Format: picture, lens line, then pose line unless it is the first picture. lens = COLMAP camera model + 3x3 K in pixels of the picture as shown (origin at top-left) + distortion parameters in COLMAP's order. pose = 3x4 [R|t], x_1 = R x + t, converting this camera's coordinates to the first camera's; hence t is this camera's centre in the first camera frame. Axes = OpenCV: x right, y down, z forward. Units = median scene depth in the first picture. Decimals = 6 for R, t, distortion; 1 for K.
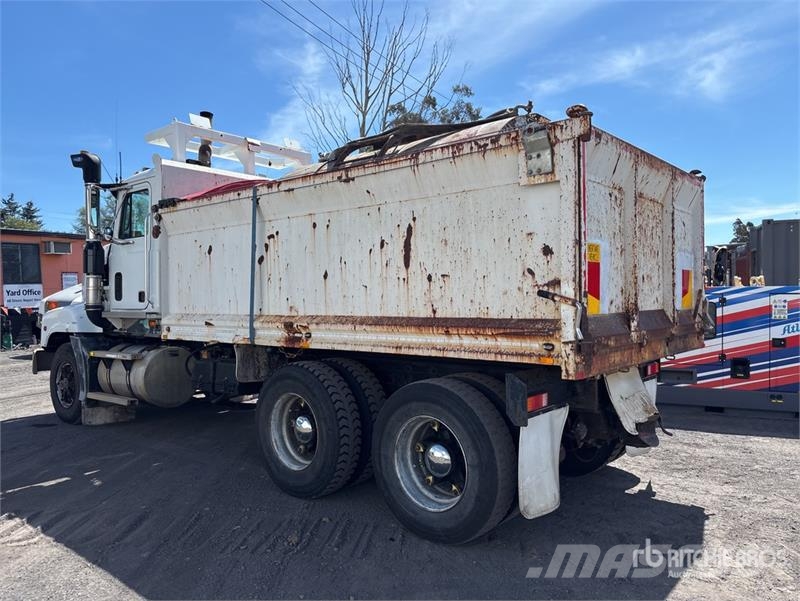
lens RADIAL K [[607.6, 0, 405.8], [0, 607.6, 299.1], [0, 0, 1]] dist [0.028119, -0.021549]
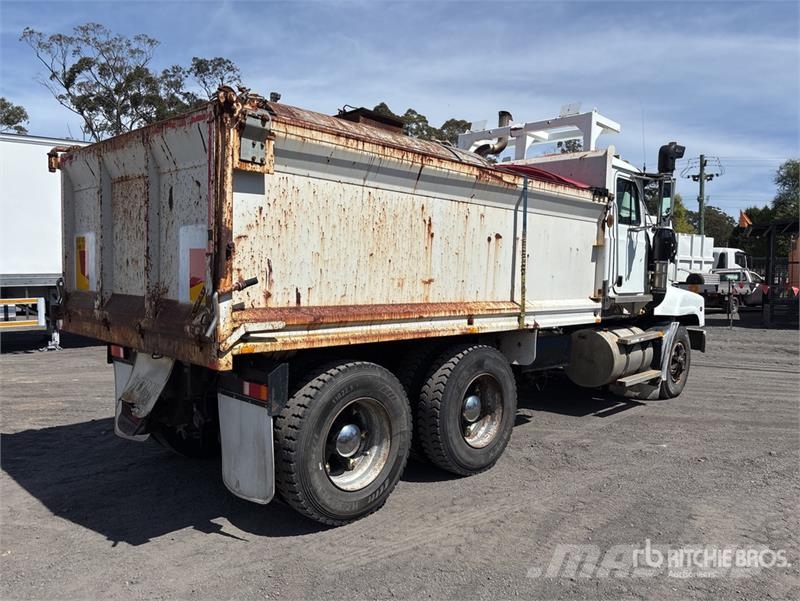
lens RADIAL K [[607.6, 0, 400.7], [0, 607.6, 305.8], [0, 0, 1]] dist [0.028119, -0.021549]
pose [[-0.074046, 0.068398, -0.994907, 1.085821], [-0.030276, 0.997031, 0.070797, -0.038069], [0.996795, 0.035364, -0.071755, 1.218737]]
